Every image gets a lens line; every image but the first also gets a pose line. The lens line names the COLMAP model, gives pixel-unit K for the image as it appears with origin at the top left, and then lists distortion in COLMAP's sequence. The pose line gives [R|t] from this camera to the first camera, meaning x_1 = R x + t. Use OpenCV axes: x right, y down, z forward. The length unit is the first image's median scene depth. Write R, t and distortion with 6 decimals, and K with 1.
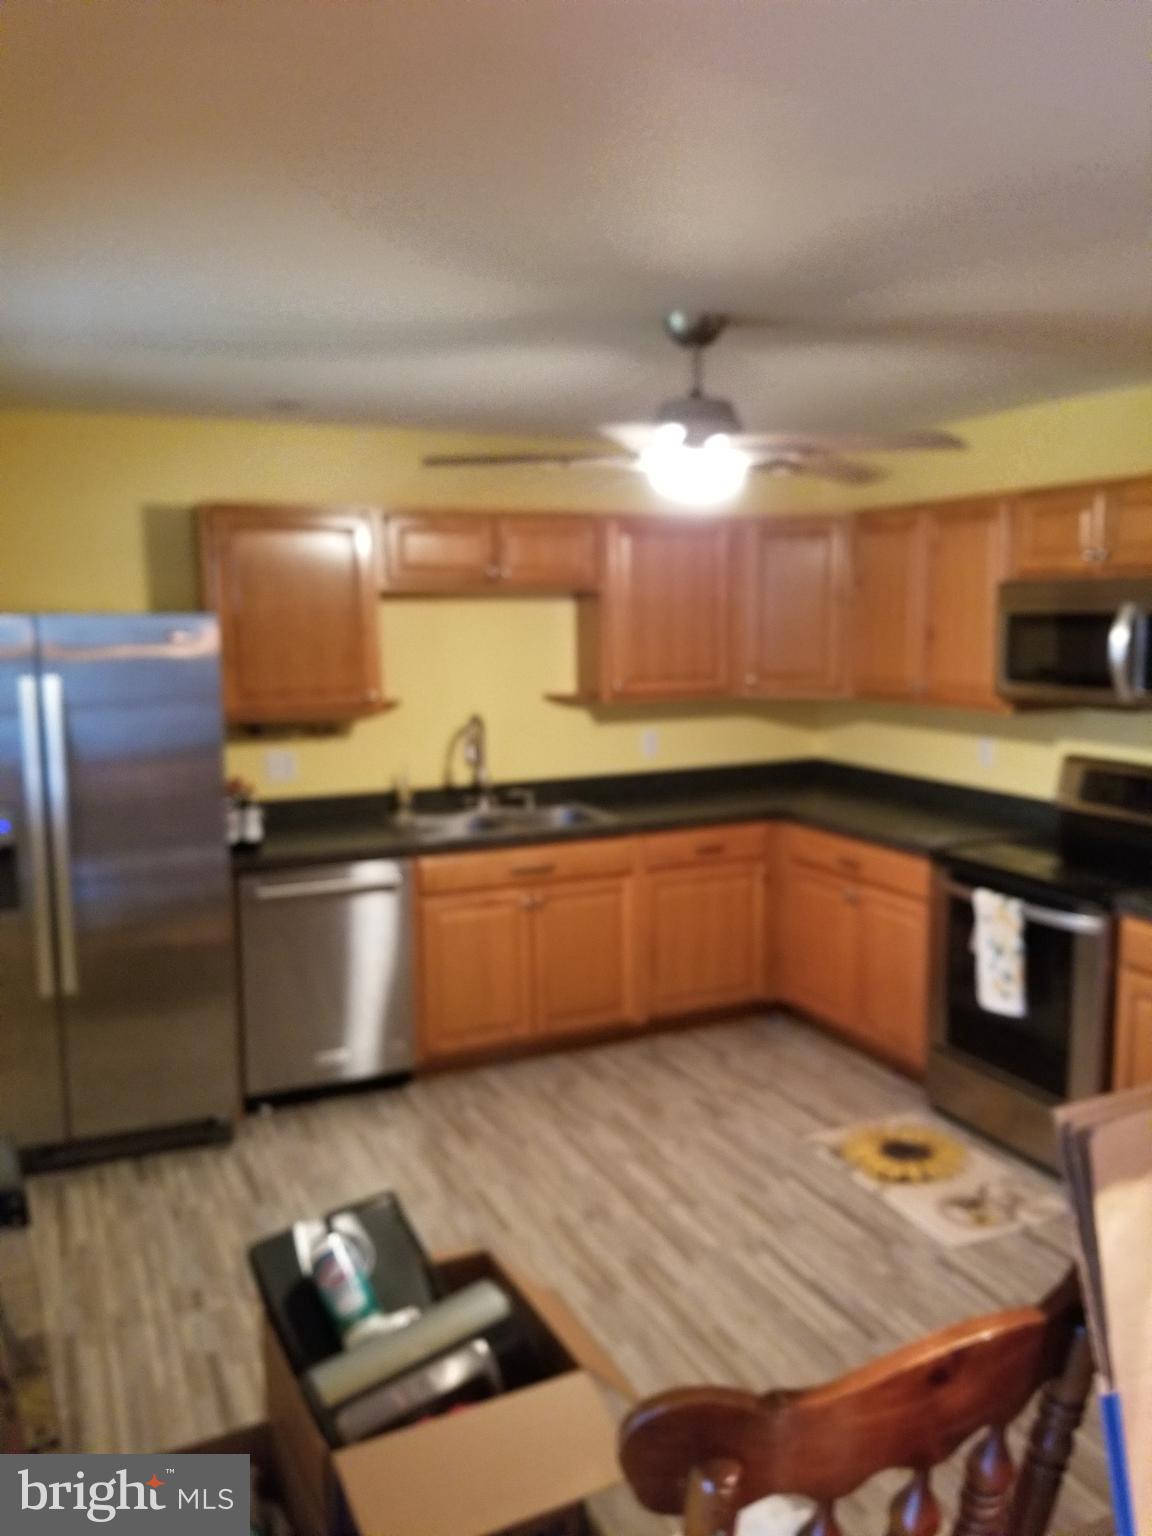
lens RADIAL K [[1243.6, 0, 614.6], [0, 1243.6, 781.8], [0, 0, 1]] dist [0.043848, -0.096601]
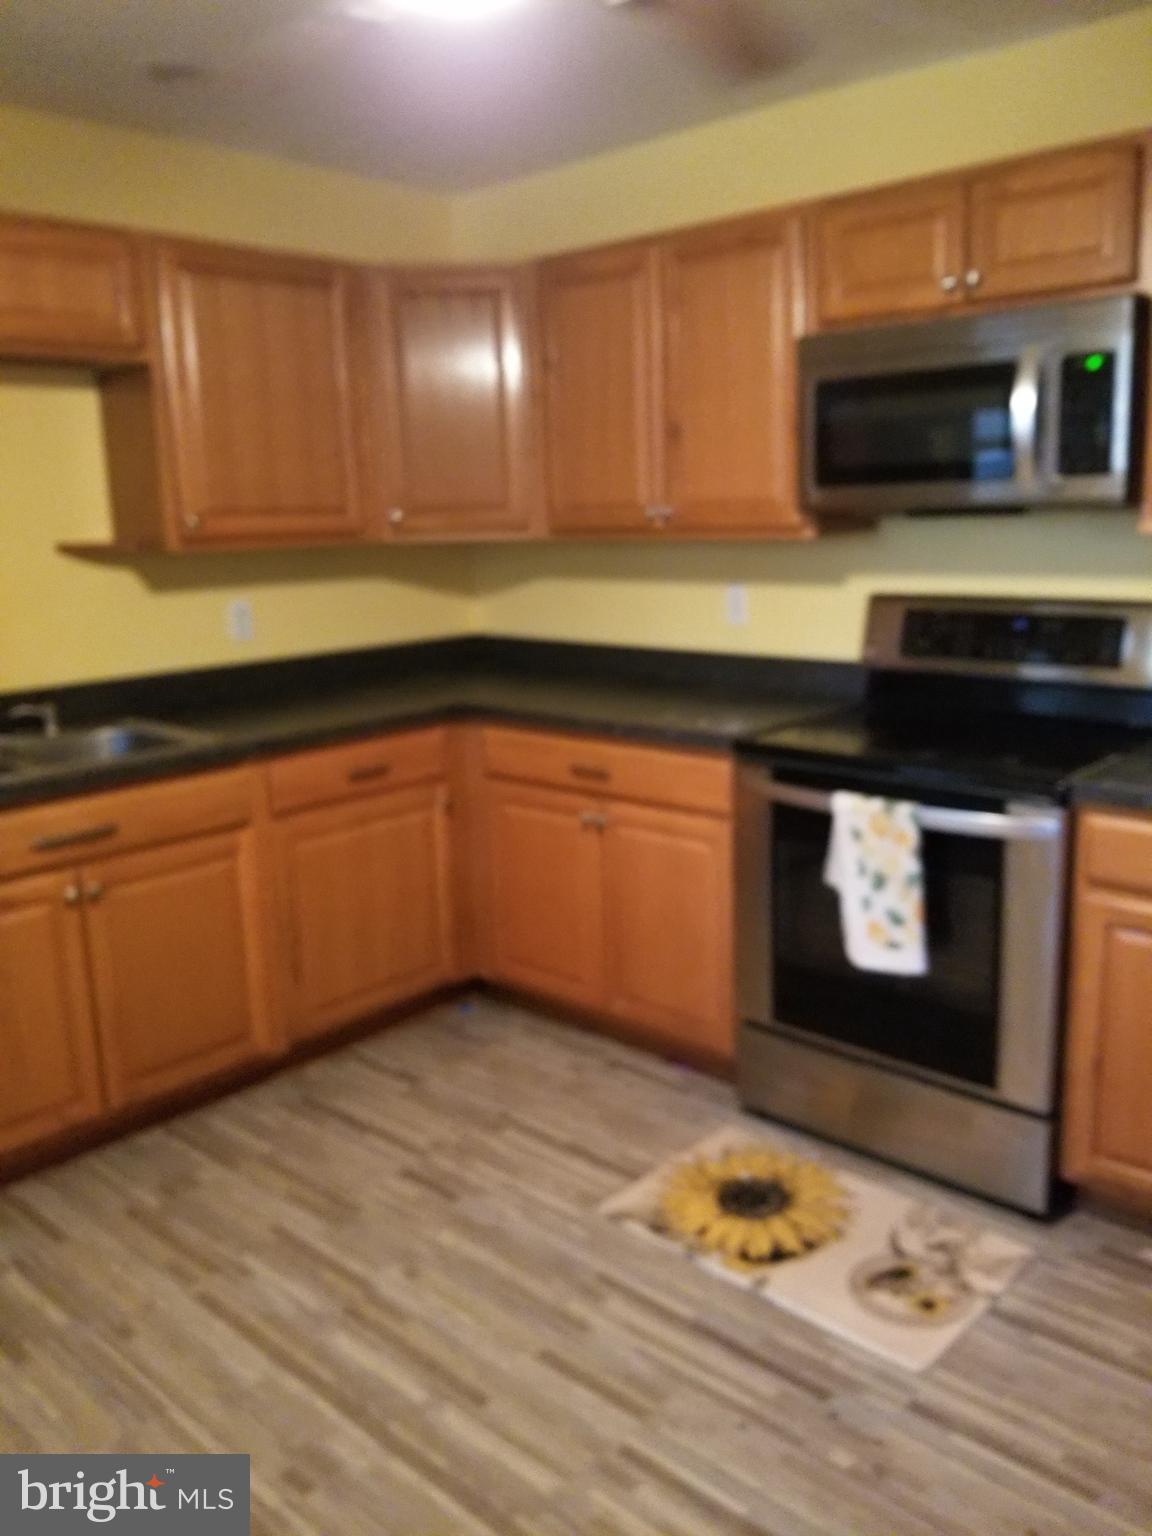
lens RADIAL K [[1243.6, 0, 626.6], [0, 1243.6, 746.4], [0, 0, 1]] dist [0.043848, -0.096601]
pose [[0.917630, -0.088545, 0.387447, -0.056870], [0.071856, 0.995763, 0.057382, 0.014699], [-0.390886, -0.024815, 0.920104, 0.387140]]
